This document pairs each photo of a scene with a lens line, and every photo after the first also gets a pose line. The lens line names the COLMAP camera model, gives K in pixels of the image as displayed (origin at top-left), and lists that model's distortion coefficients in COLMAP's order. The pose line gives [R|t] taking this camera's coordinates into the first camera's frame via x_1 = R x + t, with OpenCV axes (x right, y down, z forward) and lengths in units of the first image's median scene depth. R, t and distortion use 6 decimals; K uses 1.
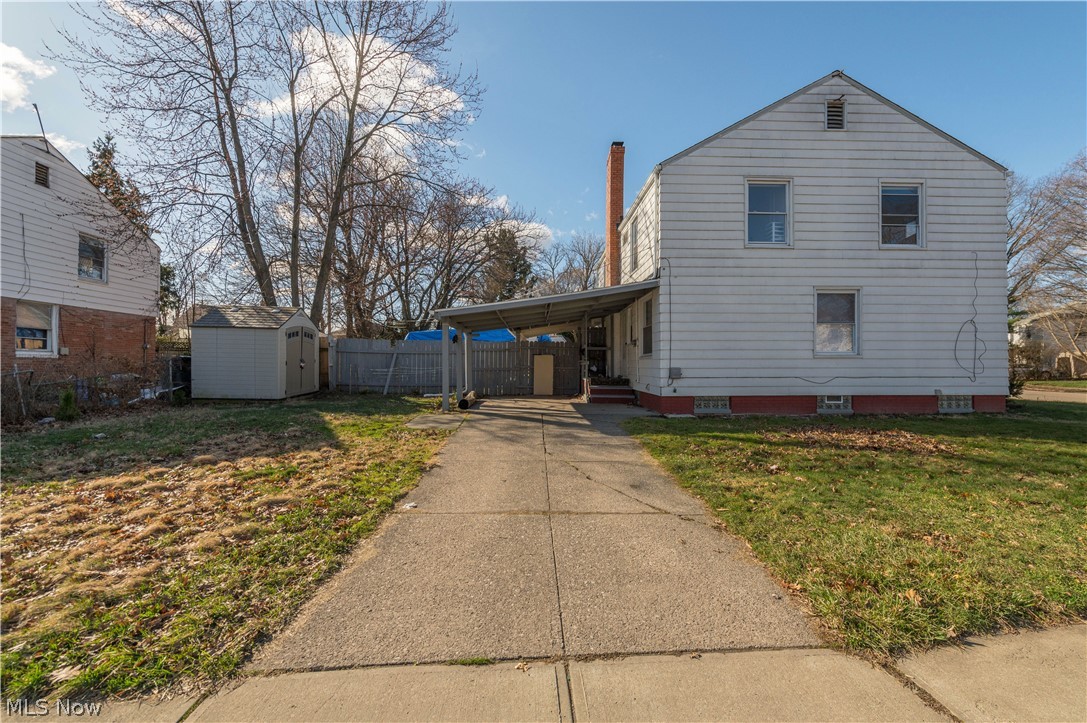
lens RADIAL K [[430.5, 0, 552.2], [0, 430.5, 338.8], [0, 0, 1]] dist [0.019519, -0.006642]
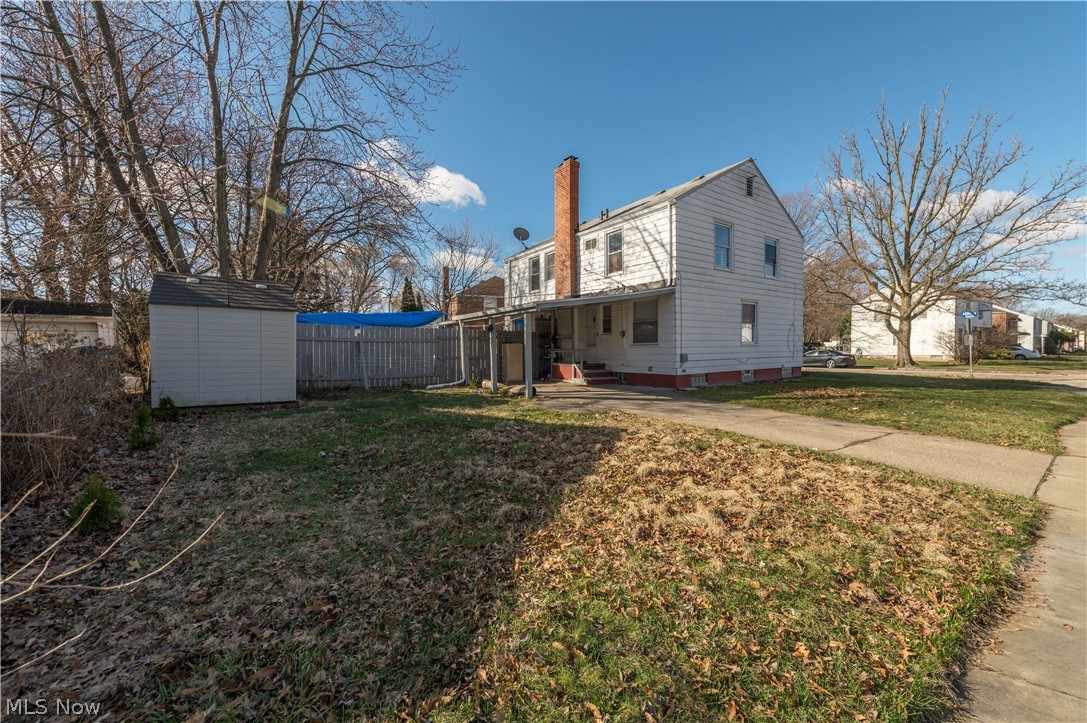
lens RADIAL K [[430.5, 0, 552.2], [0, 430.5, 338.8], [0, 0, 1]] dist [0.019519, -0.006642]
pose [[0.829998, 0.004653, 0.557747, -0.770054], [-0.022456, 0.999433, 0.025079, -0.003834], [-0.557314, -0.033340, 0.829632, 0.105395]]
